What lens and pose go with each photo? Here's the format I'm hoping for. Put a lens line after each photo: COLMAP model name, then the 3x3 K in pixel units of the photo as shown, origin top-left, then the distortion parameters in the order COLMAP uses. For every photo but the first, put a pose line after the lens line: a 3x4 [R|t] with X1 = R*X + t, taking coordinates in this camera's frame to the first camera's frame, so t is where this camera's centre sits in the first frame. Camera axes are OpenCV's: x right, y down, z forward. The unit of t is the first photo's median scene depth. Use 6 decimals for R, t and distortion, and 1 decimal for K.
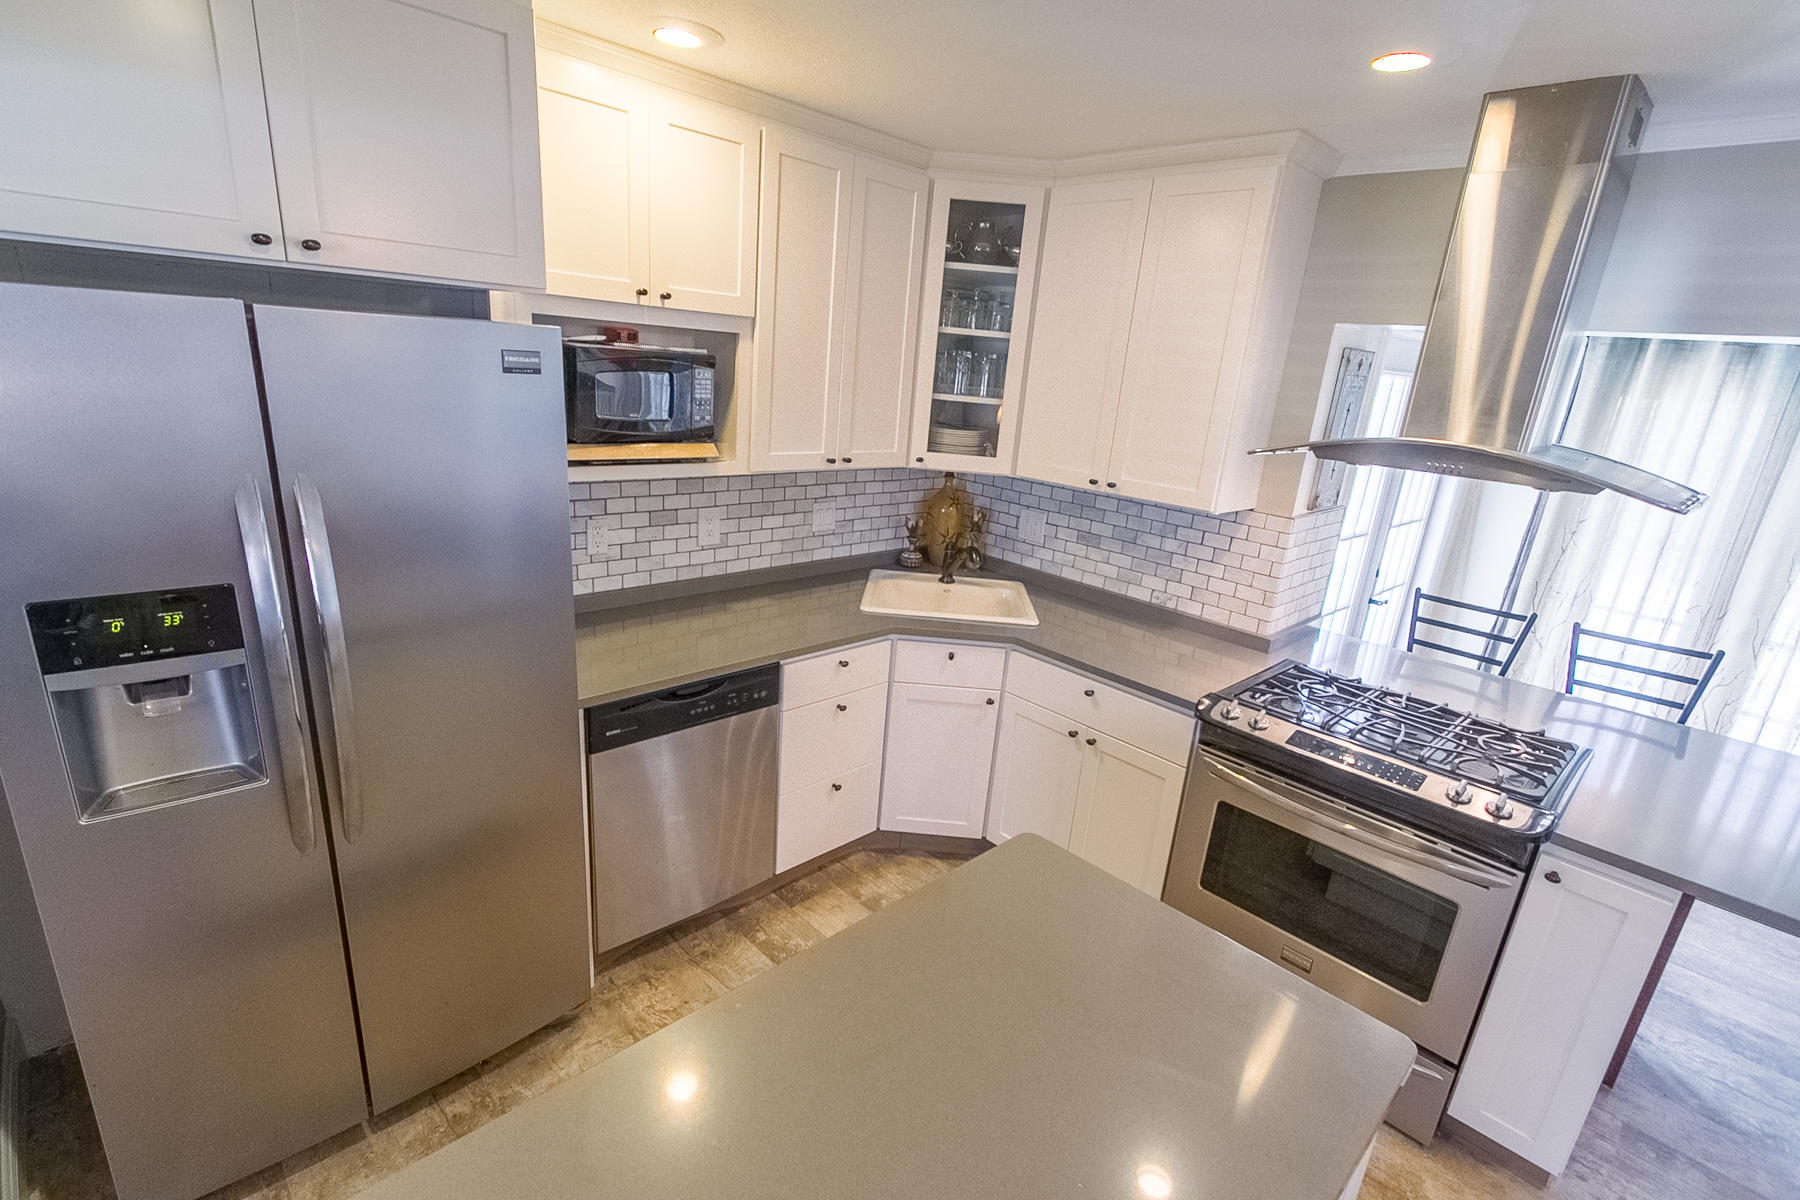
lens RADIAL K [[834.5, 0, 903.0], [0, 834.5, 618.6], [0, 0, 1]] dist [-0.000702, 0.000068]
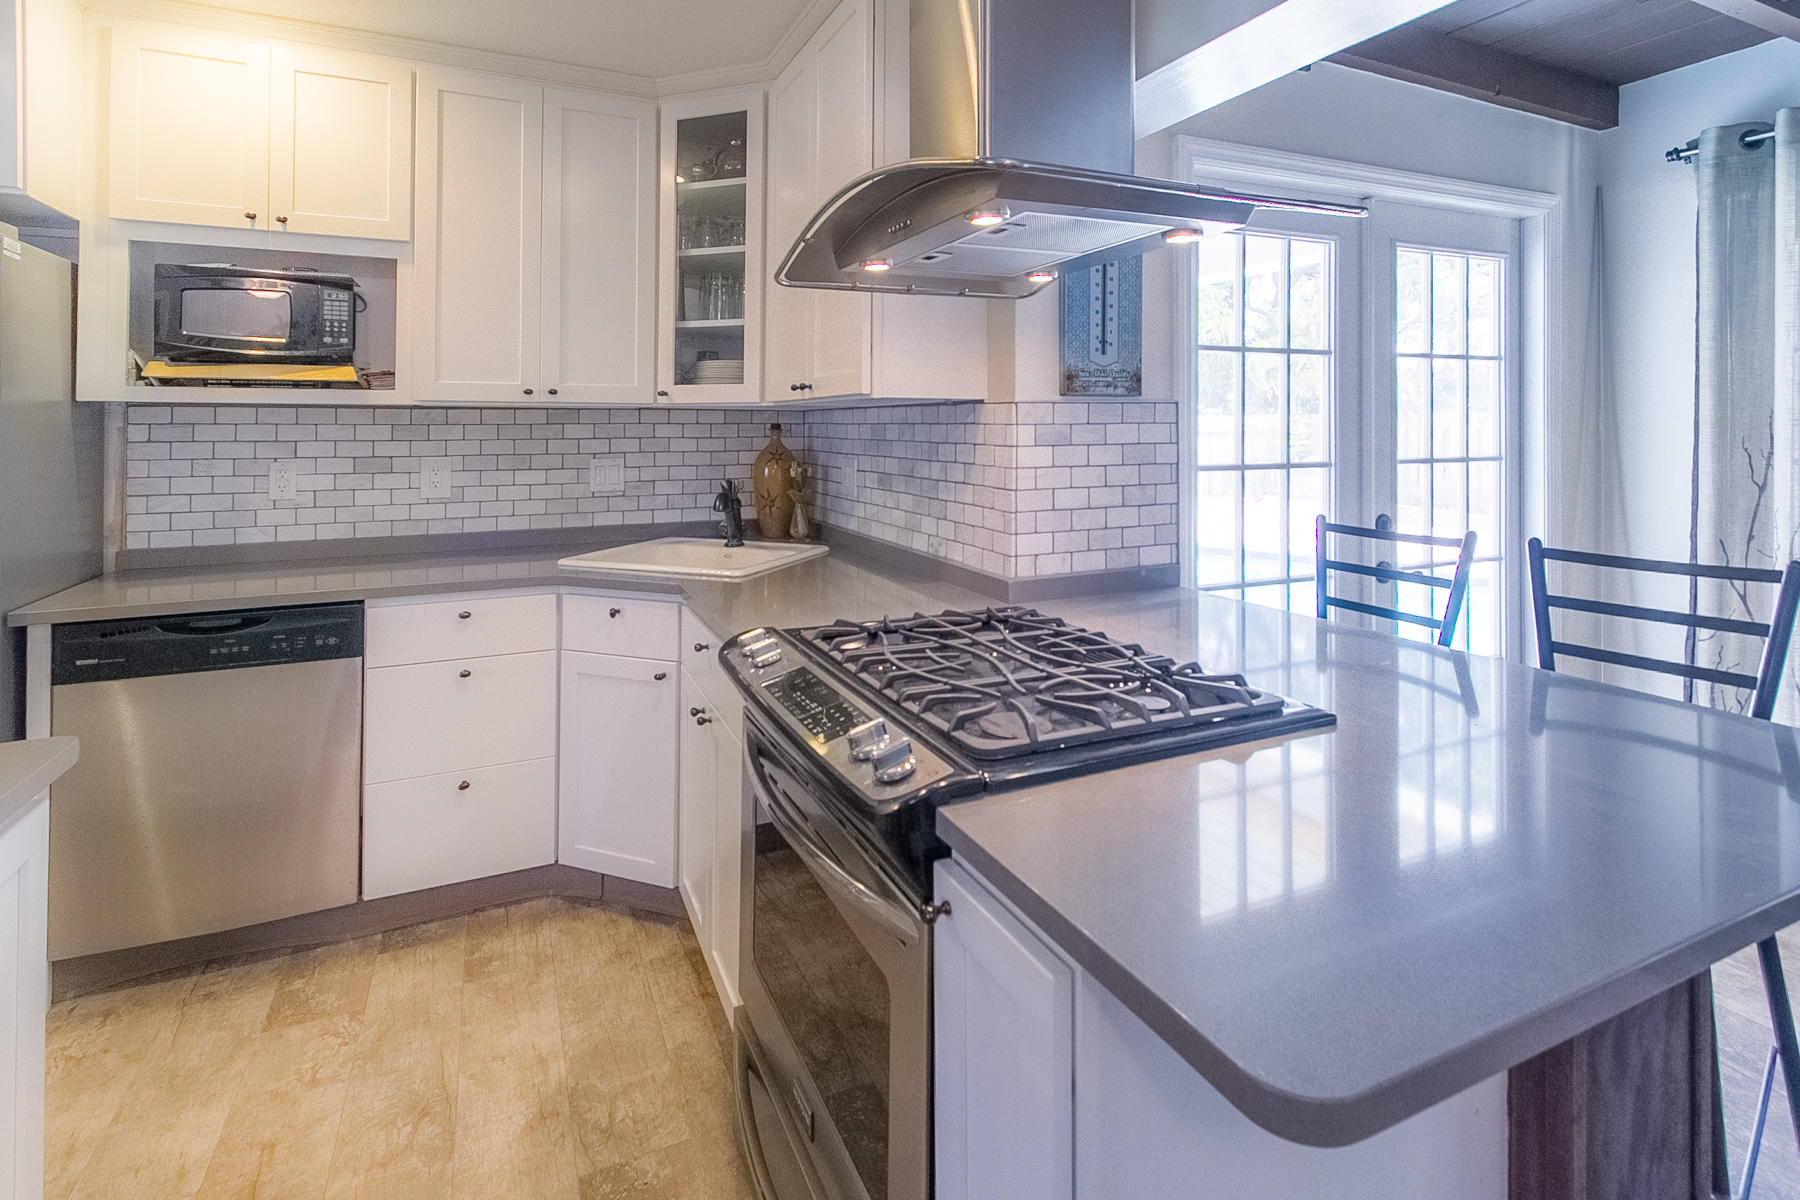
lens RADIAL K [[892.7, 0, 906.0], [0, 892.7, 413.4], [0, 0, 1]] dist [0.001527, -0.000223]
pose [[0.942083, -0.083273, -0.324876, 0.587387], [-0.026226, 0.947425, -0.318900, 0.124142], [0.334352, 0.308951, 0.890370, 0.279973]]
